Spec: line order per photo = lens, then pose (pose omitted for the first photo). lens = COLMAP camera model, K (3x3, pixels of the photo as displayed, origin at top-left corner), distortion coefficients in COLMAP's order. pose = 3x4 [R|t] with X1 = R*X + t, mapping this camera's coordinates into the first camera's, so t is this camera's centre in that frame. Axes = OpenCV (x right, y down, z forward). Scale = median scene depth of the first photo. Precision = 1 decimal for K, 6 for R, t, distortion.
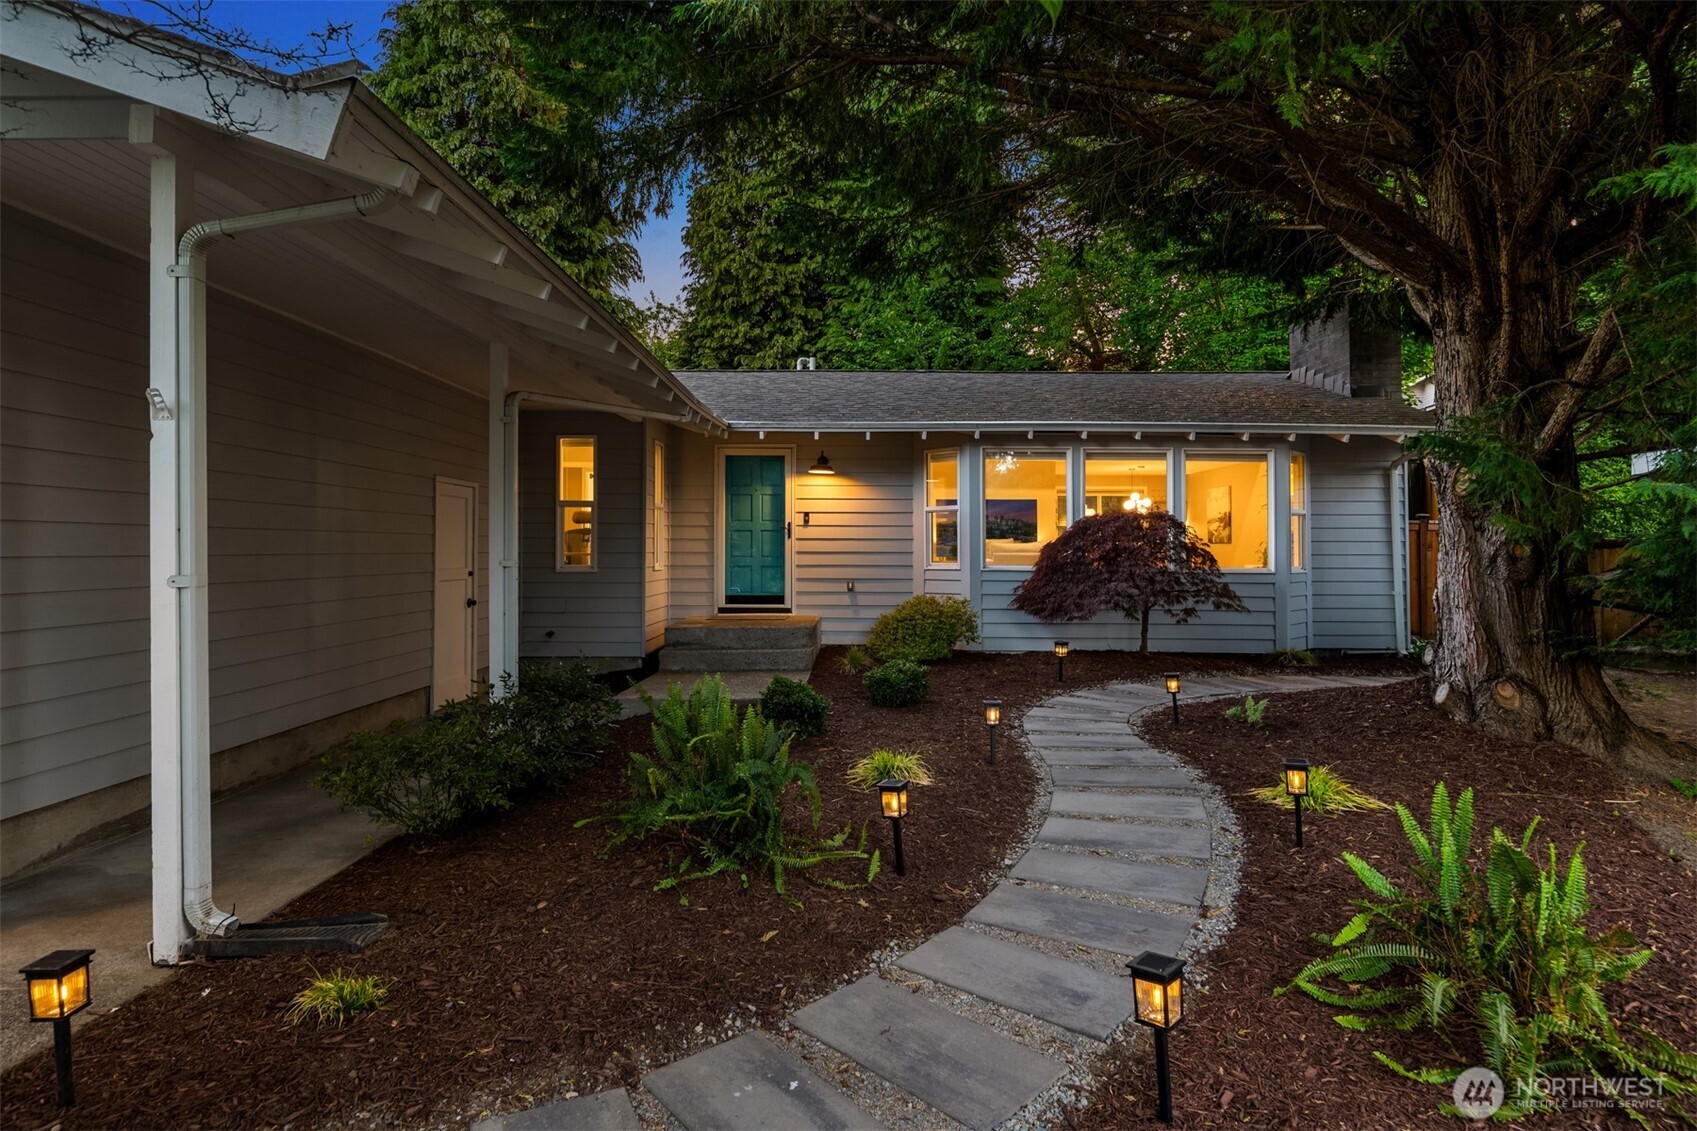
lens RADIAL K [[926.2, 0, 866.8], [0, 926.2, 577.2], [0, 0, 1]] dist [-0.000230, -0.004962]
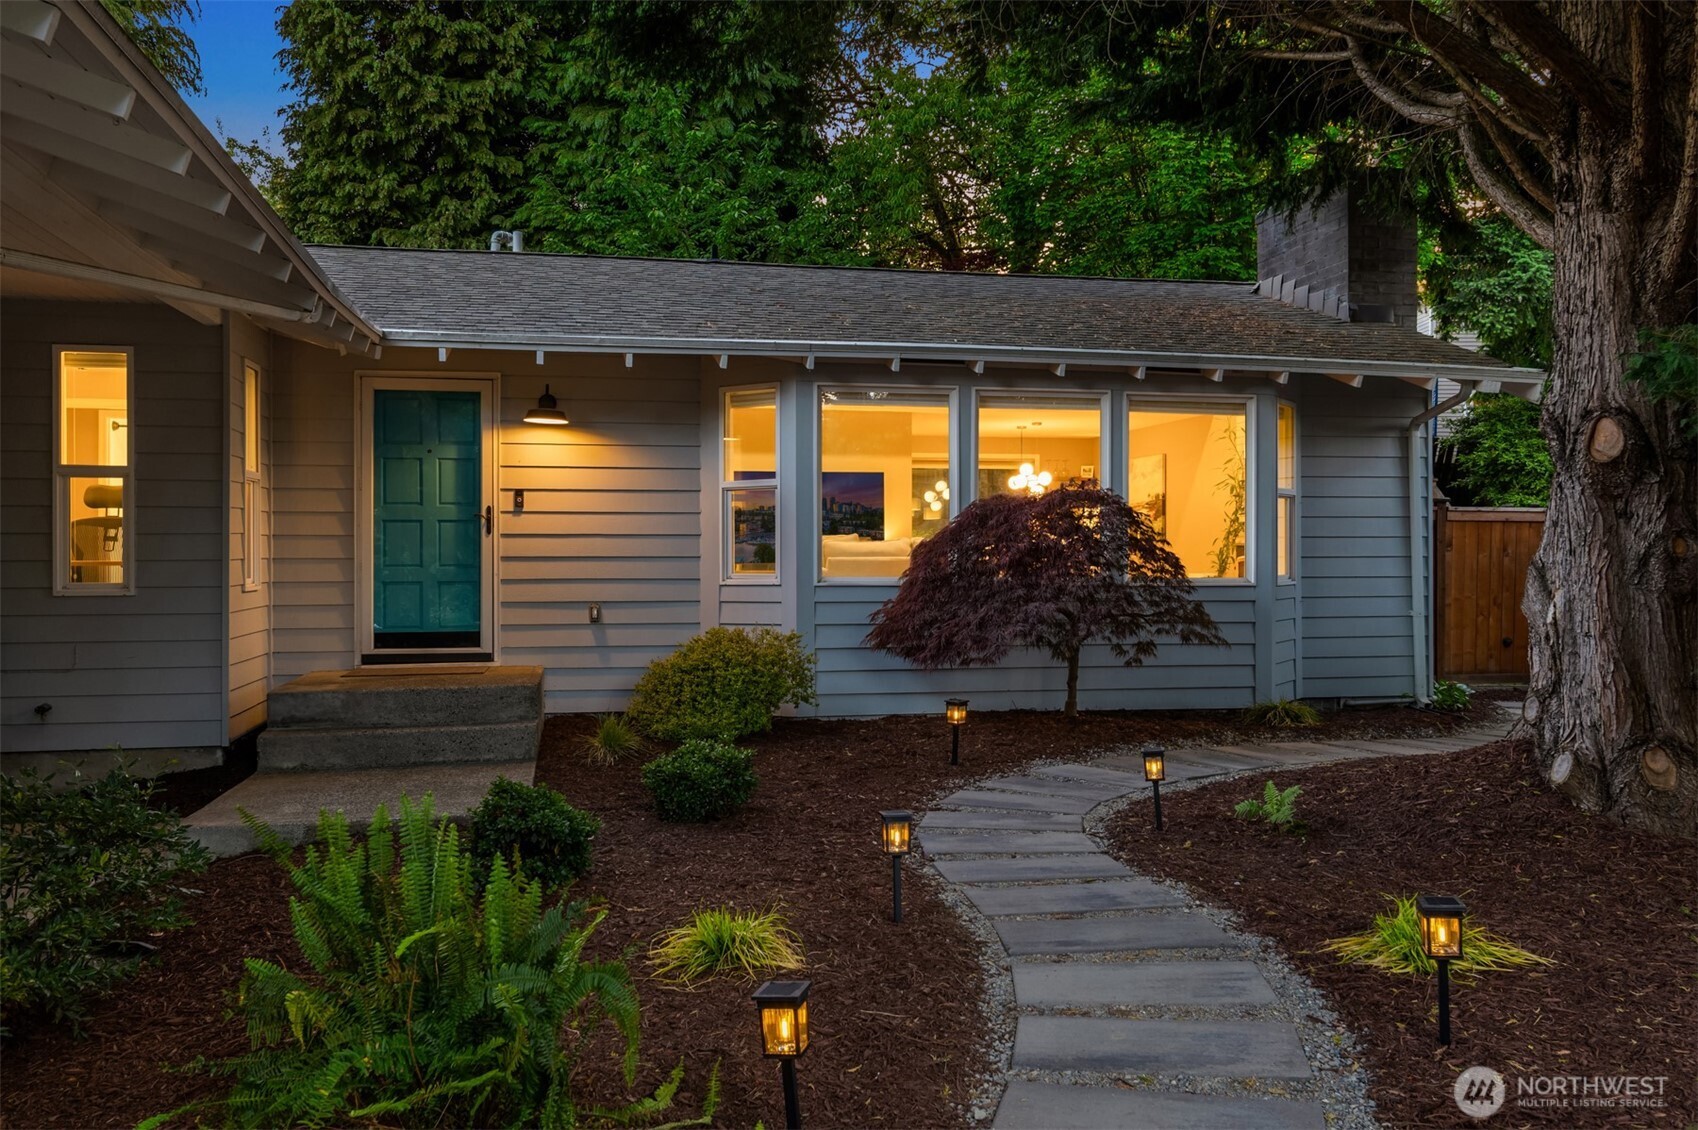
lens RADIAL K [[1387.3, 0, 848.5], [0, 1387.3, 591.6], [0, 0, 1]] dist [-0.000356, -0.001599]
pose [[0.978565, -0.010468, 0.205670, -0.044573], [0.011160, 0.999935, -0.002203, -0.001222], [-0.205634, 0.004451, 0.978619, 0.101906]]
